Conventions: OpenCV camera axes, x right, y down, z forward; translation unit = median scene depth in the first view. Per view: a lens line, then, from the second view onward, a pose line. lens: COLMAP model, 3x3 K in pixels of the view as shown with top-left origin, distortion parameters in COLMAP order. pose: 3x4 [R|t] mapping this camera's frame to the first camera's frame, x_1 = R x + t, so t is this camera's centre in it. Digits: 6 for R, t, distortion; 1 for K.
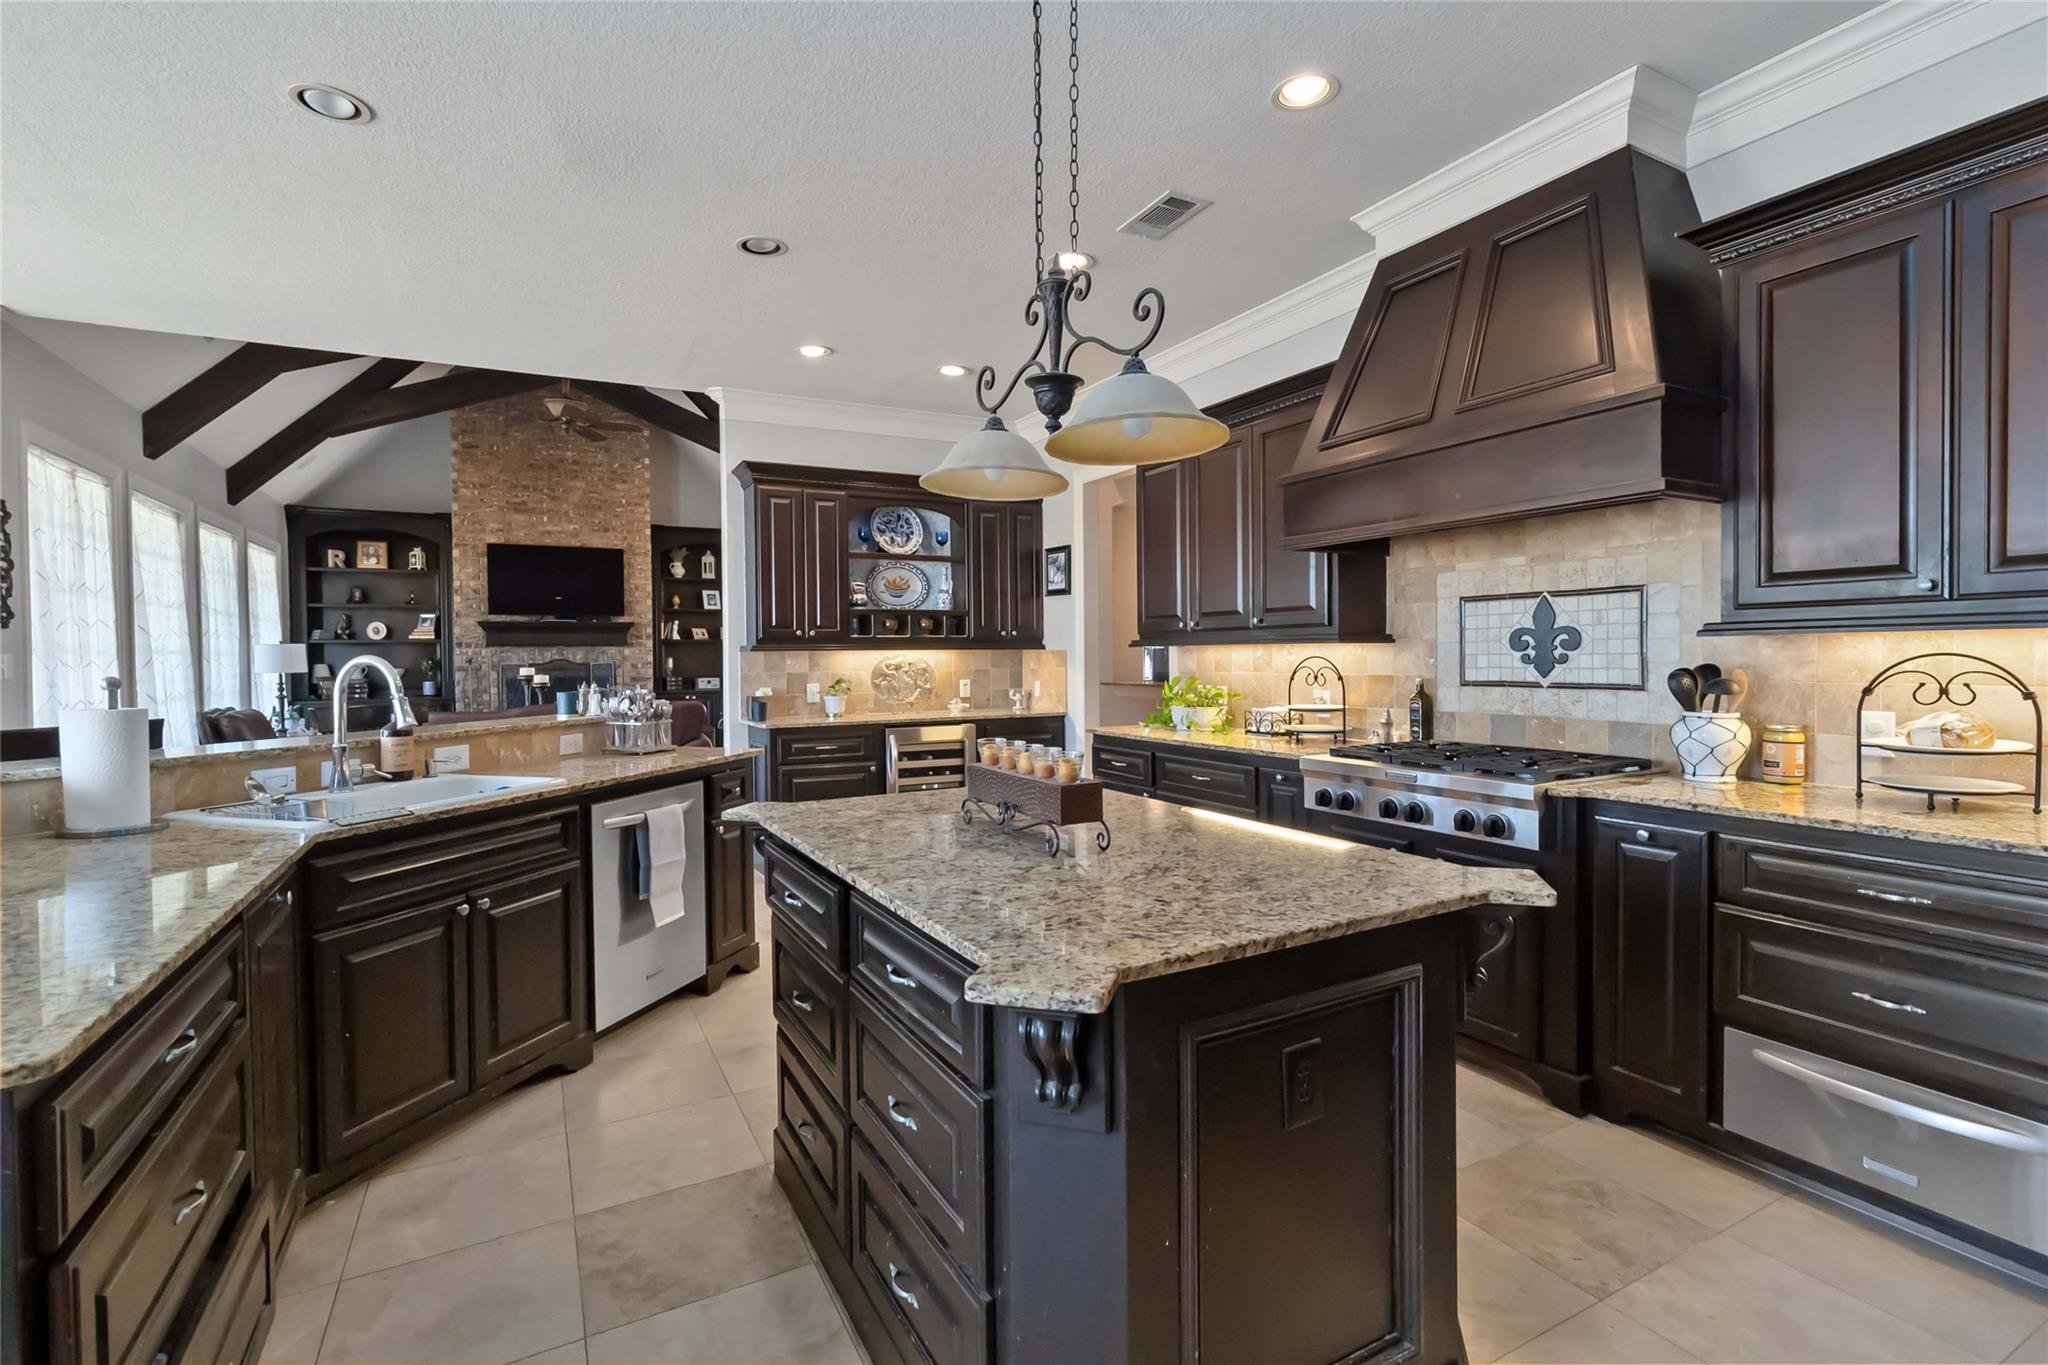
lens RADIAL K [[957.2, 0, 1033.3], [0, 957.2, 668.0], [0, 0, 1]] dist [0.003822, 0.000053]
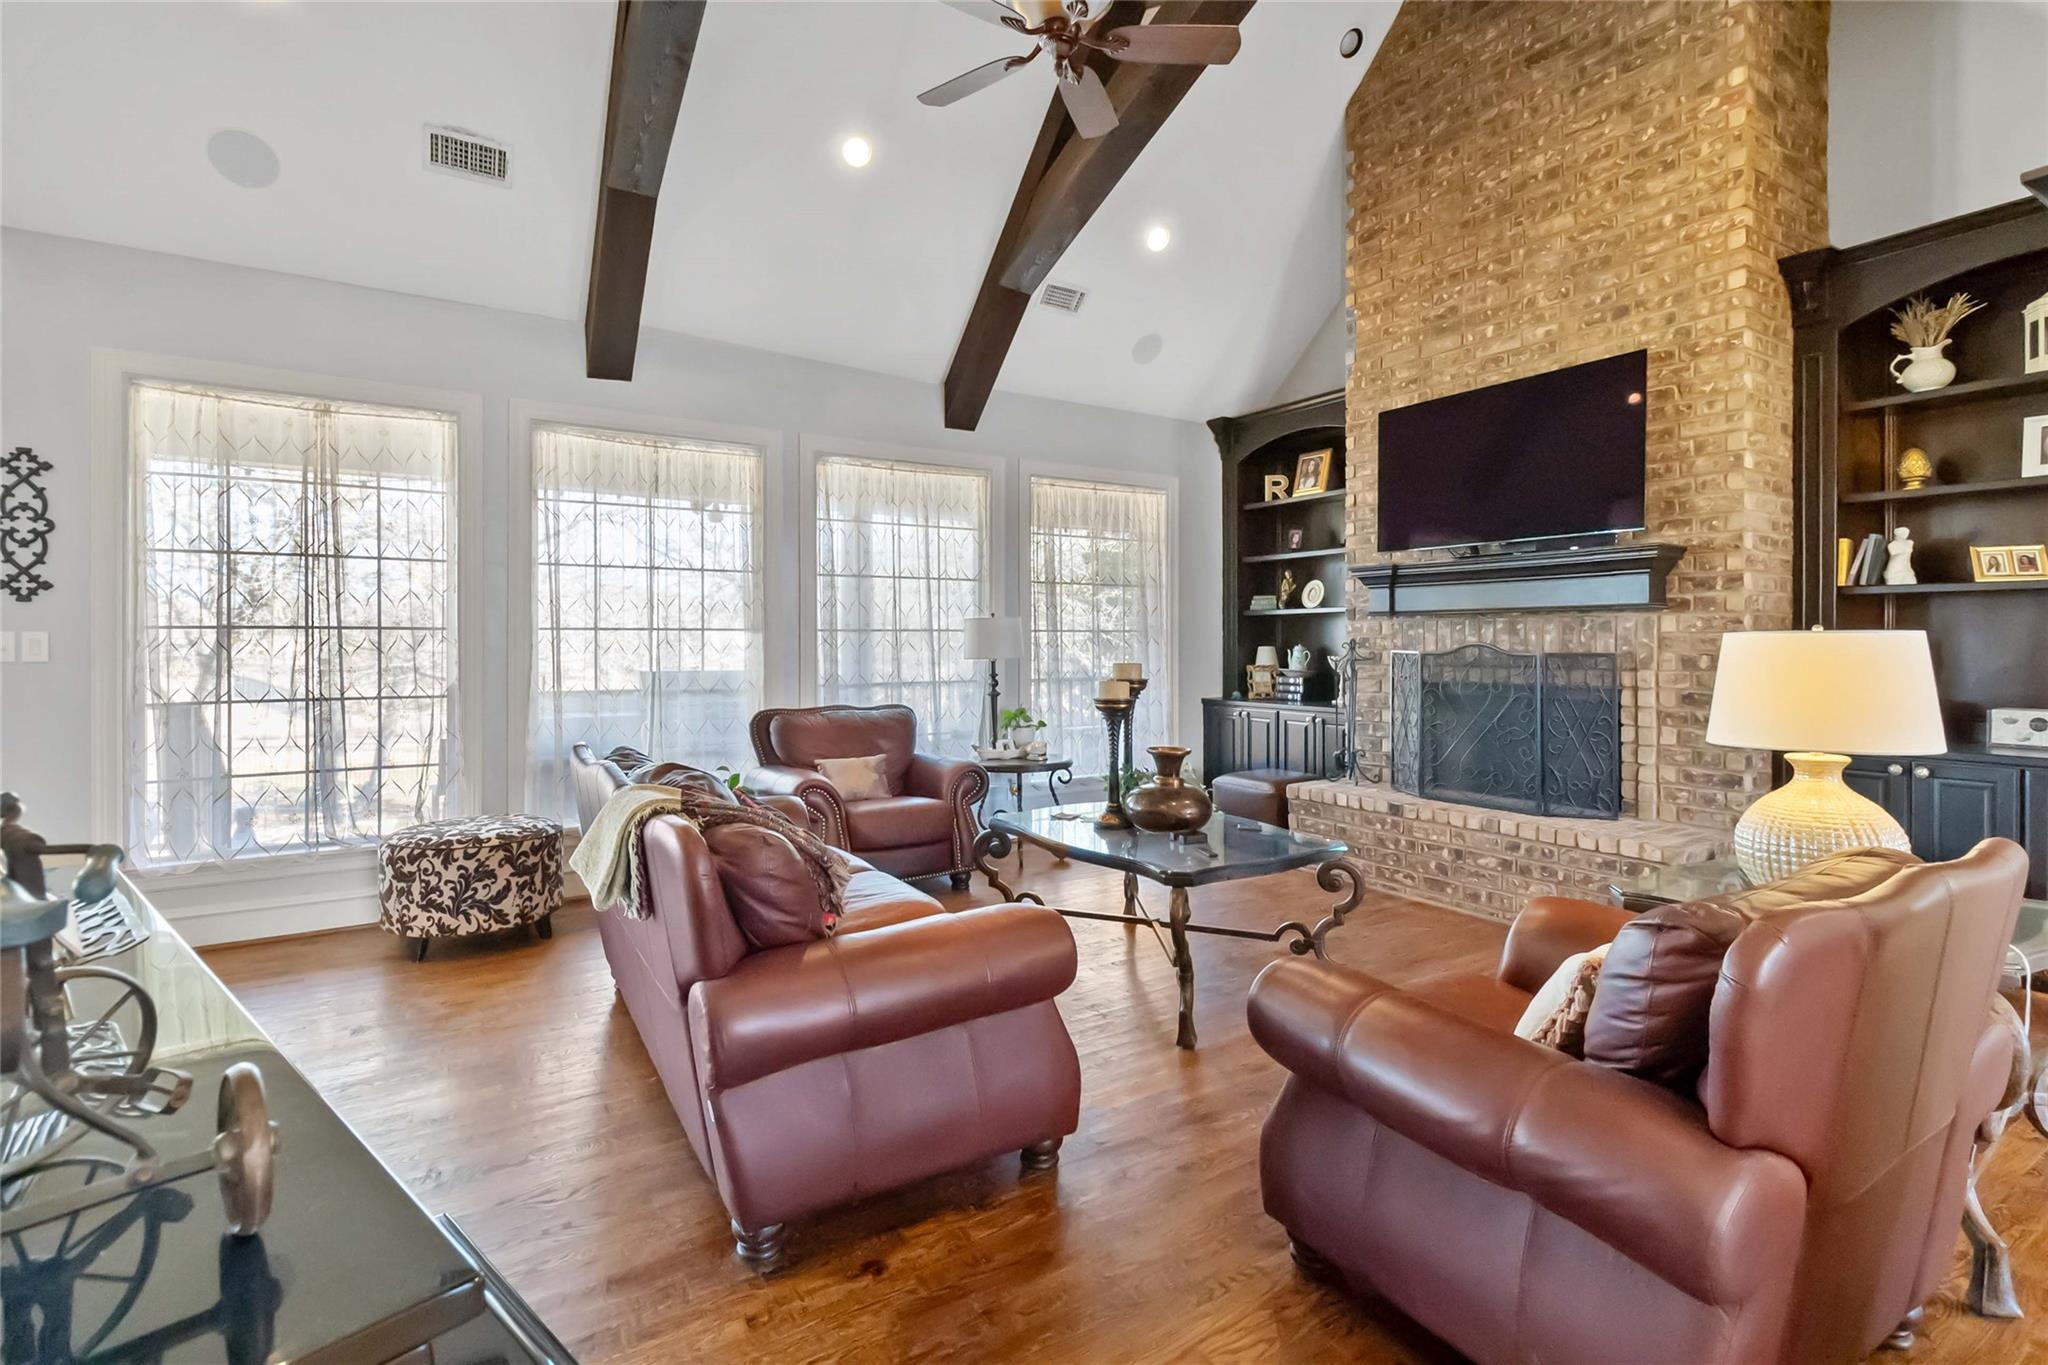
lens RADIAL K [[957.2, 0, 1046.0], [0, 957.2, 644.5], [0, 0, 1]] dist [0.003822, 0.000053]
pose [[0.059665, 0.013112, -0.998132, -0.087301], [-0.012670, 0.999843, 0.012377, -0.013863], [0.998138, 0.011908, 0.059822, 0.956821]]
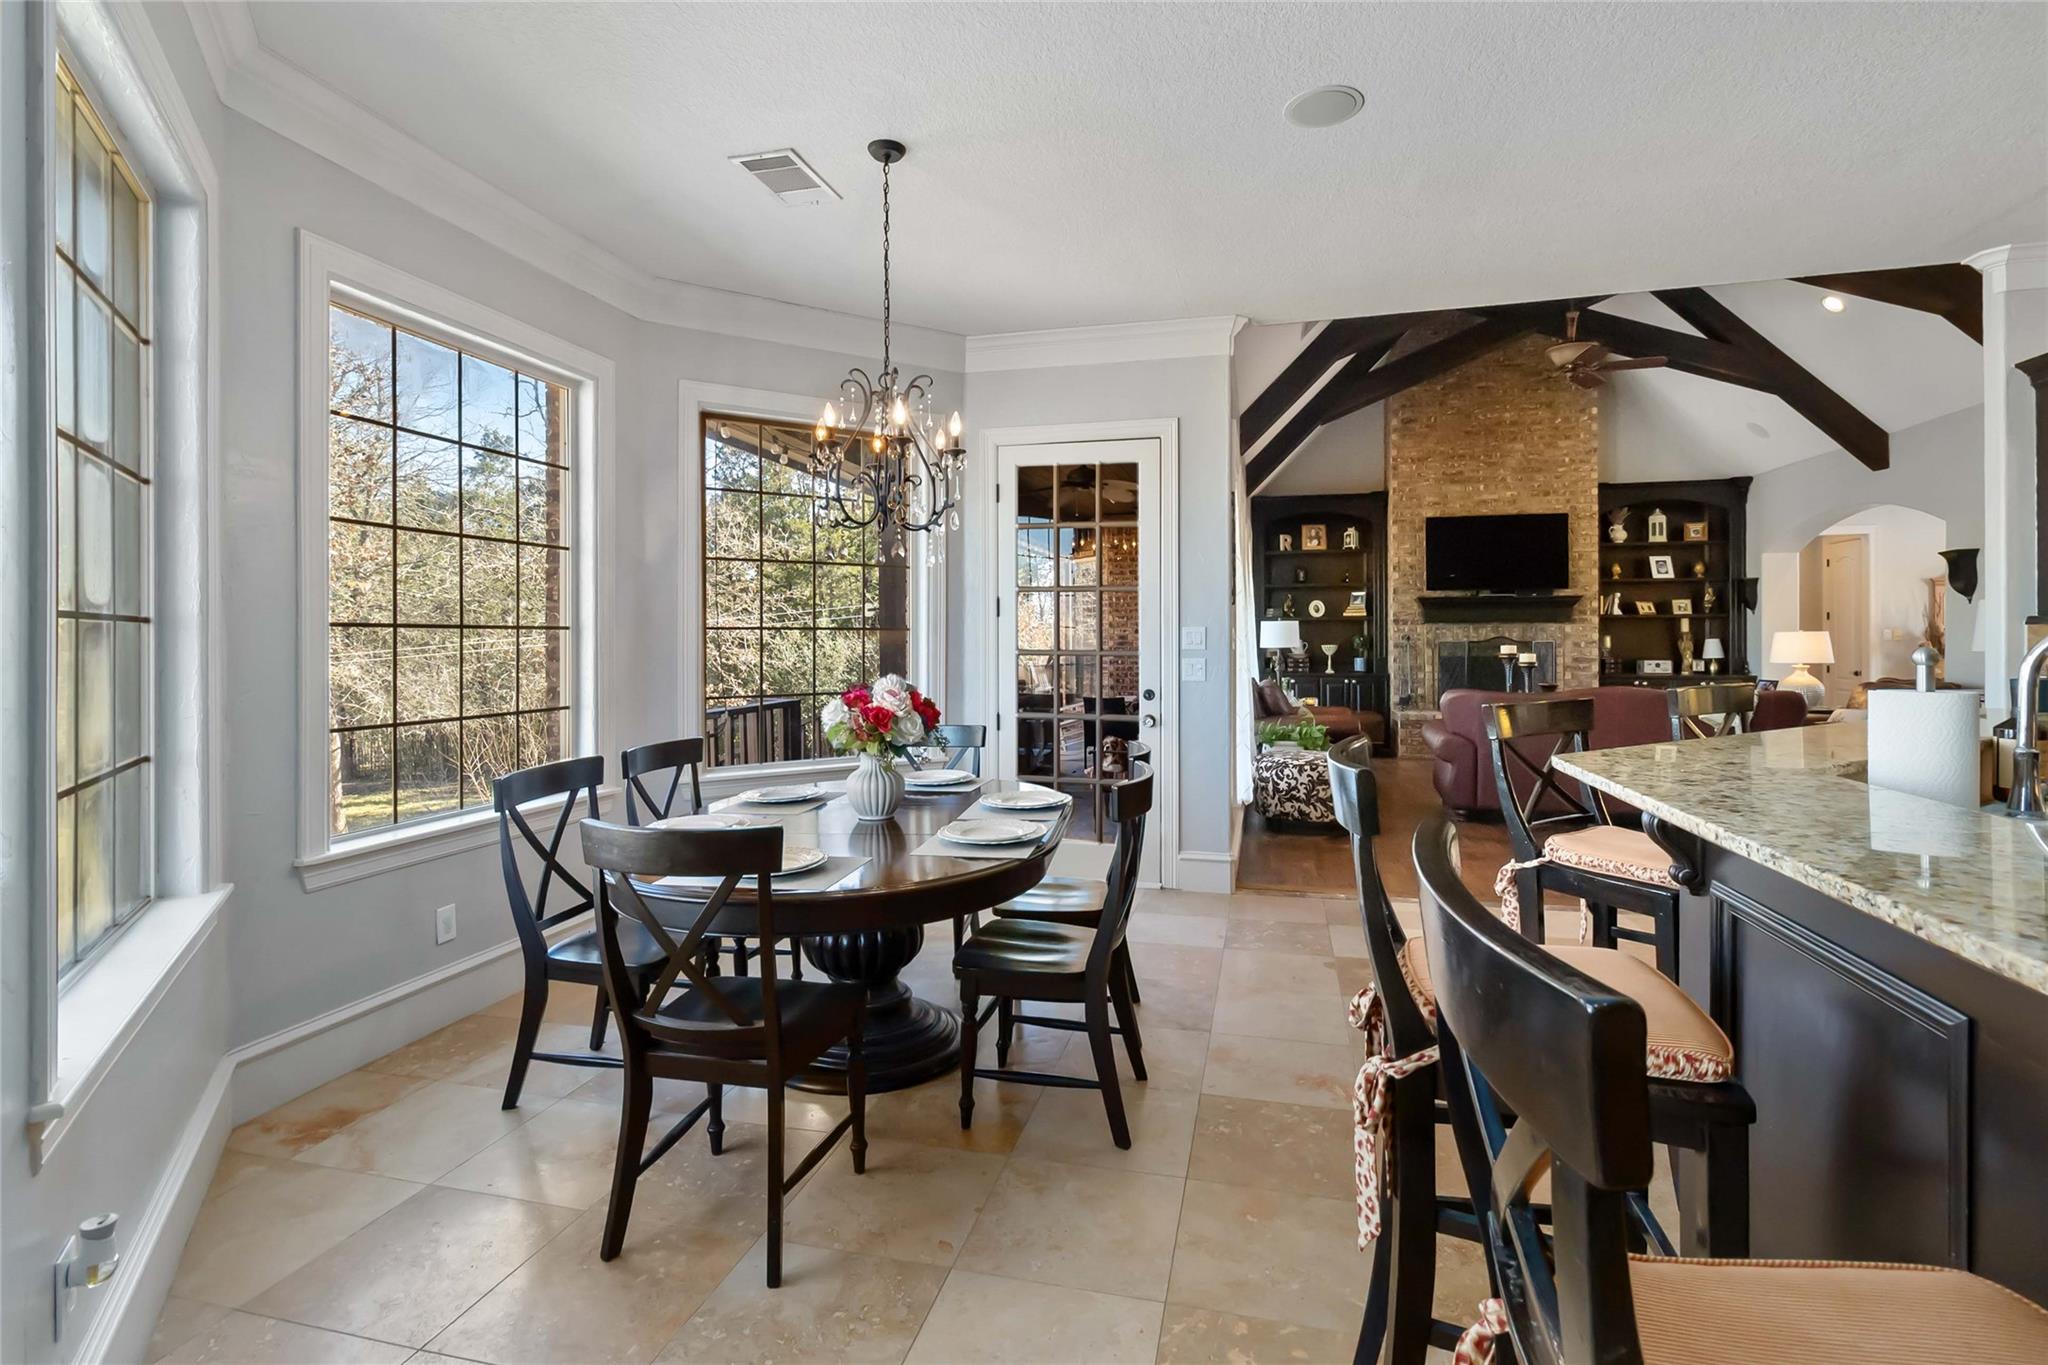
lens RADIAL K [[957.2, 0, 1018.3], [0, 957.2, 637.4], [0, 0, 1]] dist [0.003822, 0.000053]
pose [[0.731728, 0.006096, -0.681570, -0.249189], [-0.013785, 0.999888, -0.005856, 0.004300], [0.681458, 0.013681, 0.731730, 0.003225]]
